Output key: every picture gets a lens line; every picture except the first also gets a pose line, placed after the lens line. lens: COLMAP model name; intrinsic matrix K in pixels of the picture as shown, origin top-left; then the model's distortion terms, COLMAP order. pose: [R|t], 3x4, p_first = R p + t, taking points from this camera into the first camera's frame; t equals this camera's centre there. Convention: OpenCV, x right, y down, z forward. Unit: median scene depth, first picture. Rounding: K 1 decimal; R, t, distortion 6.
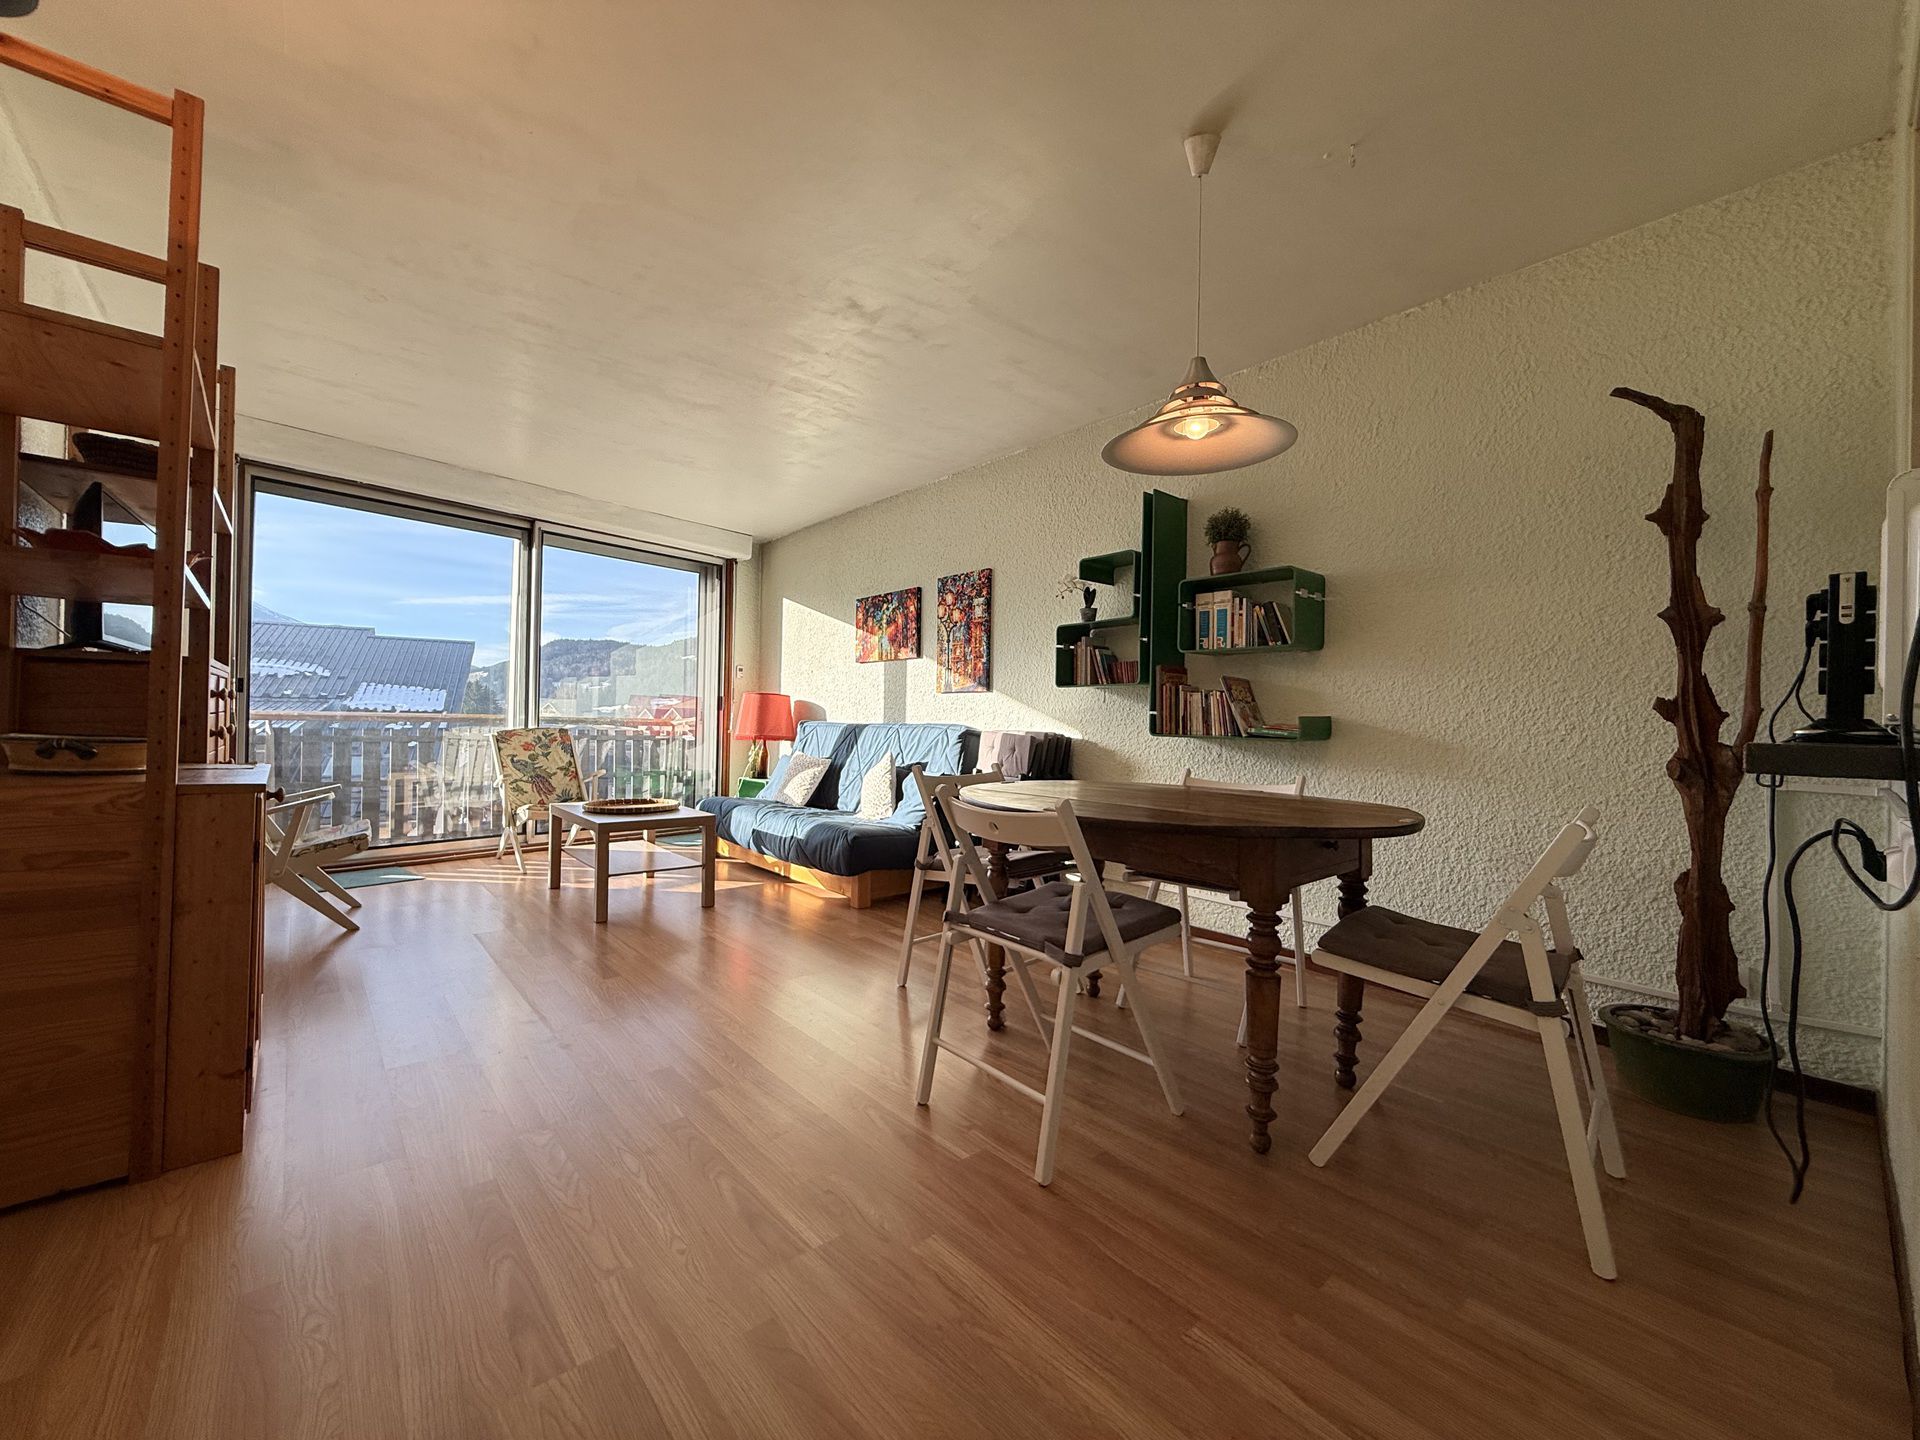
lens RADIAL K [[762.0, 0, 953.8], [0, 762.0, 718.4], [0, 0, 1]] dist [-0.002790, 0.000970]
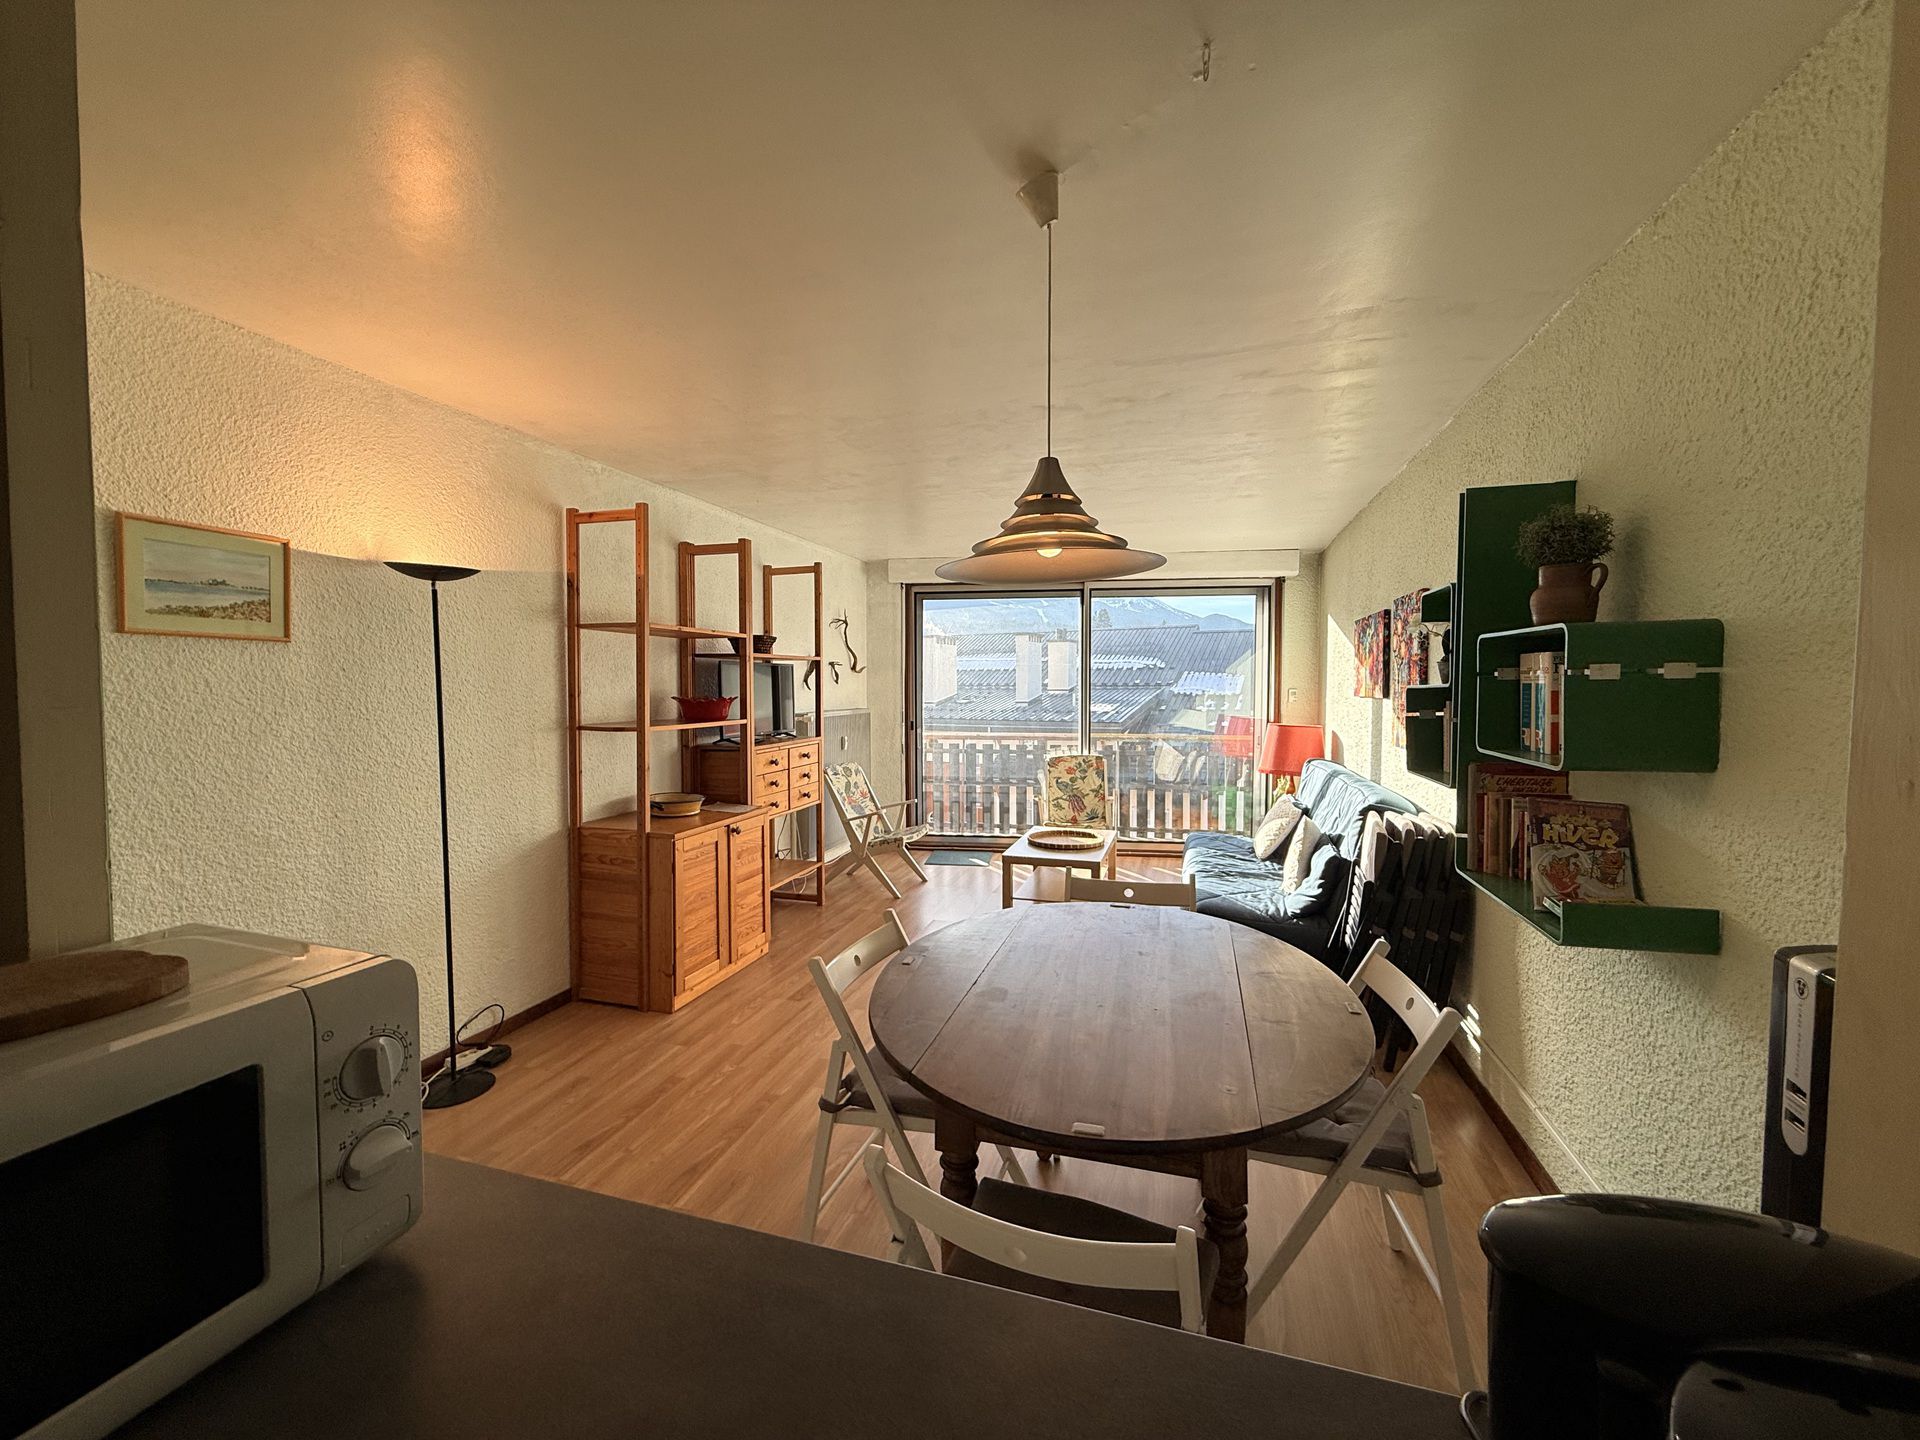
lens RADIAL K [[762.0, 0, 955.5], [0, 762.0, 717.1], [0, 0, 1]] dist [-0.002790, 0.000970]
pose [[0.531085, 0.017312, -0.847142, 0.377433], [0.014463, 0.999460, 0.029493, -0.087270], [0.847195, -0.027916, 0.530548, 0.190019]]
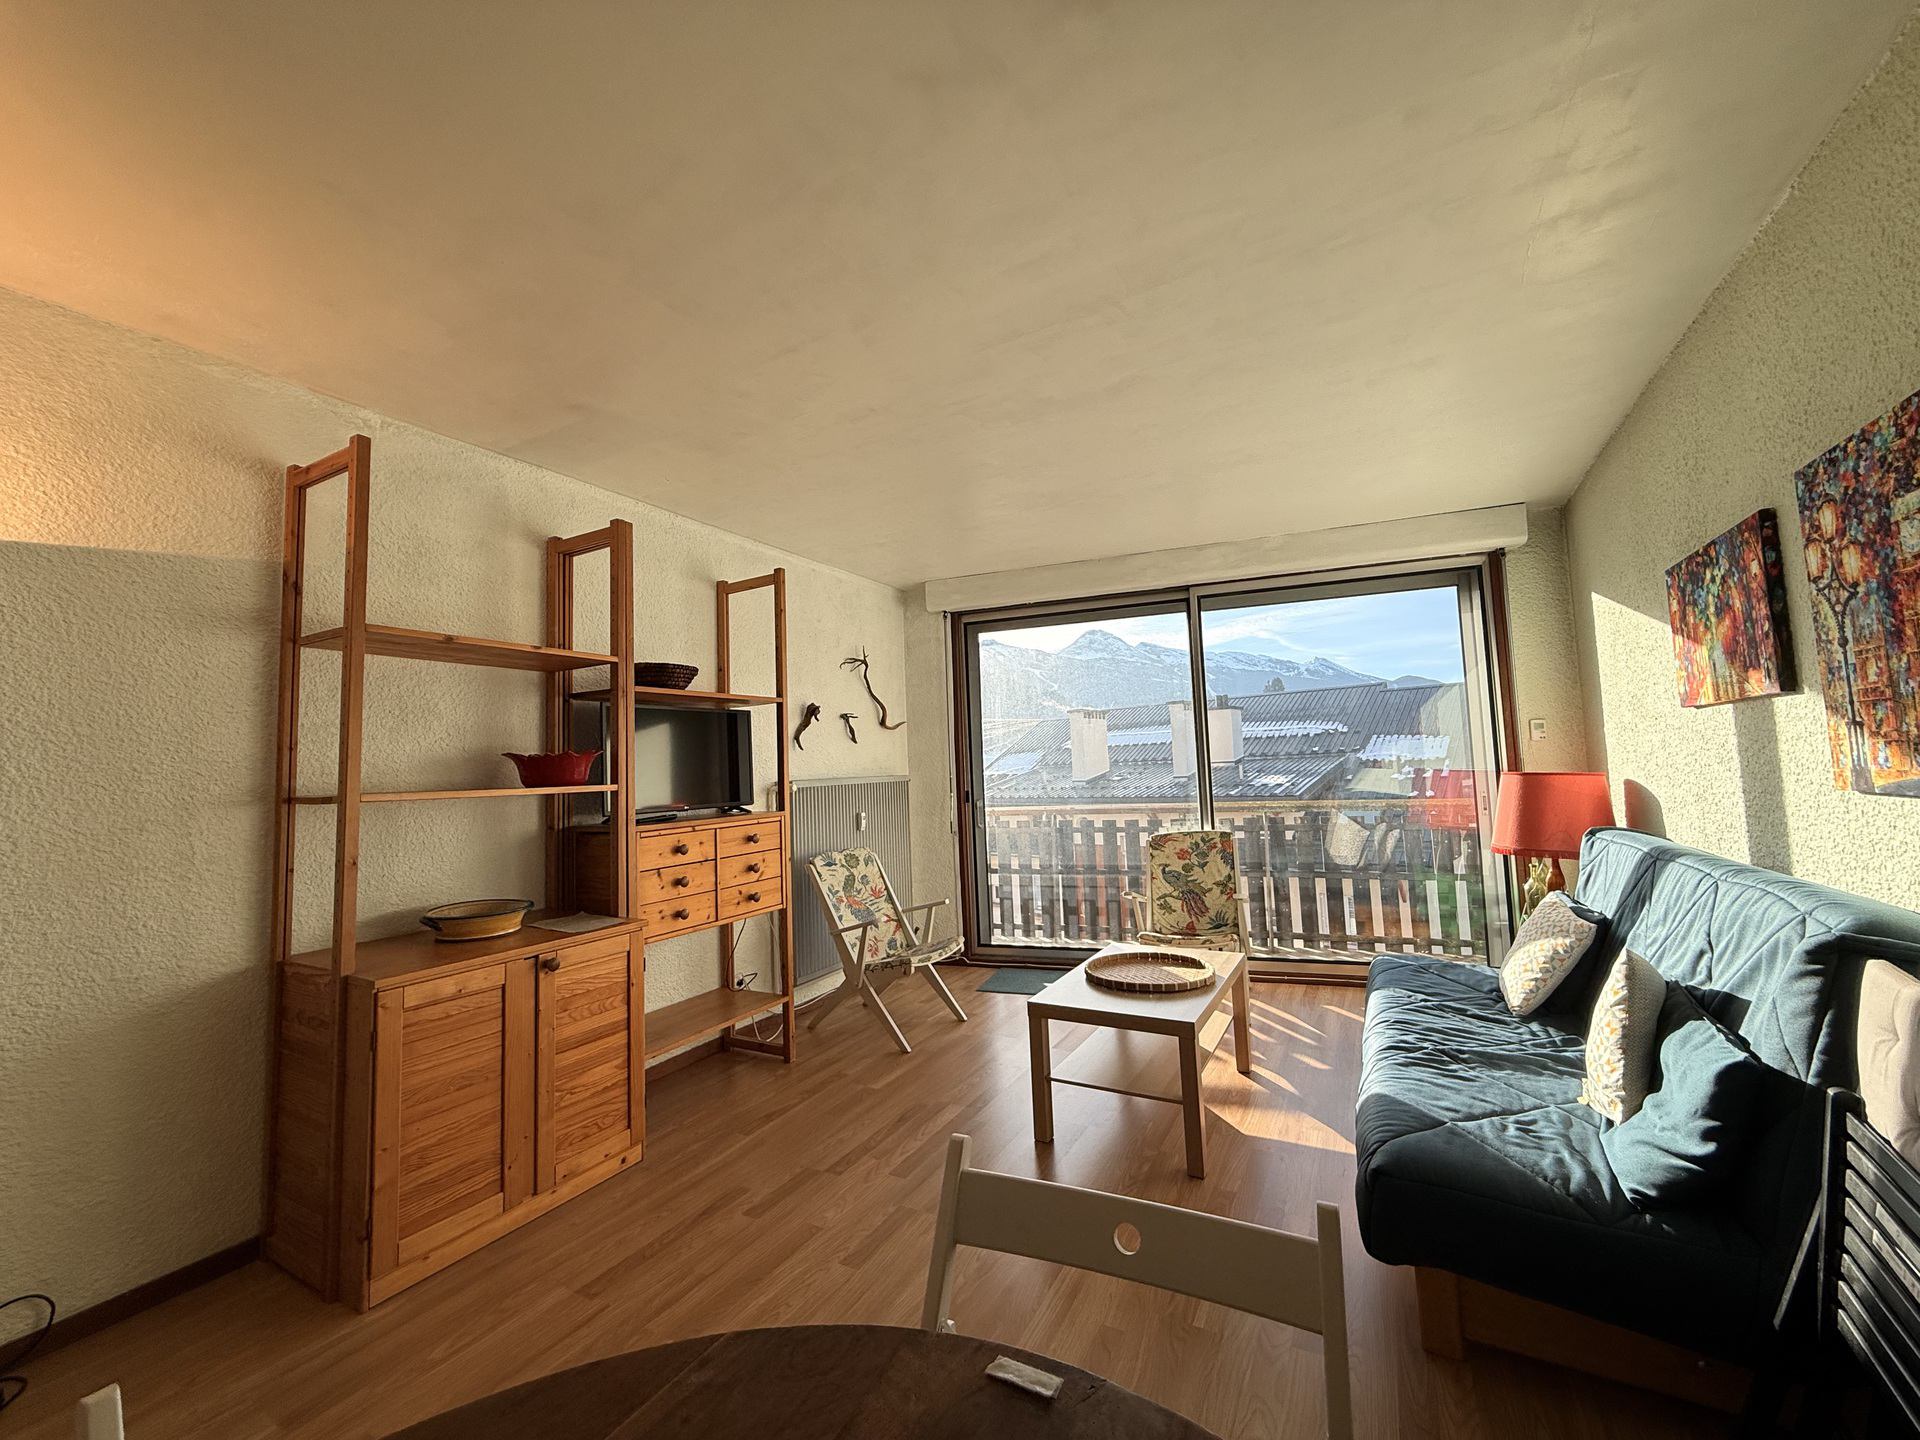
lens RADIAL K [[762.0, 0, 954.8], [0, 762.0, 716.2], [0, 0, 1]] dist [-0.002790, 0.000970]
pose [[0.337499, -0.098899, -0.936116, 0.160121], [0.049619, 0.994952, -0.087226, -0.053802], [0.940017, -0.017010, 0.340703, 0.469773]]
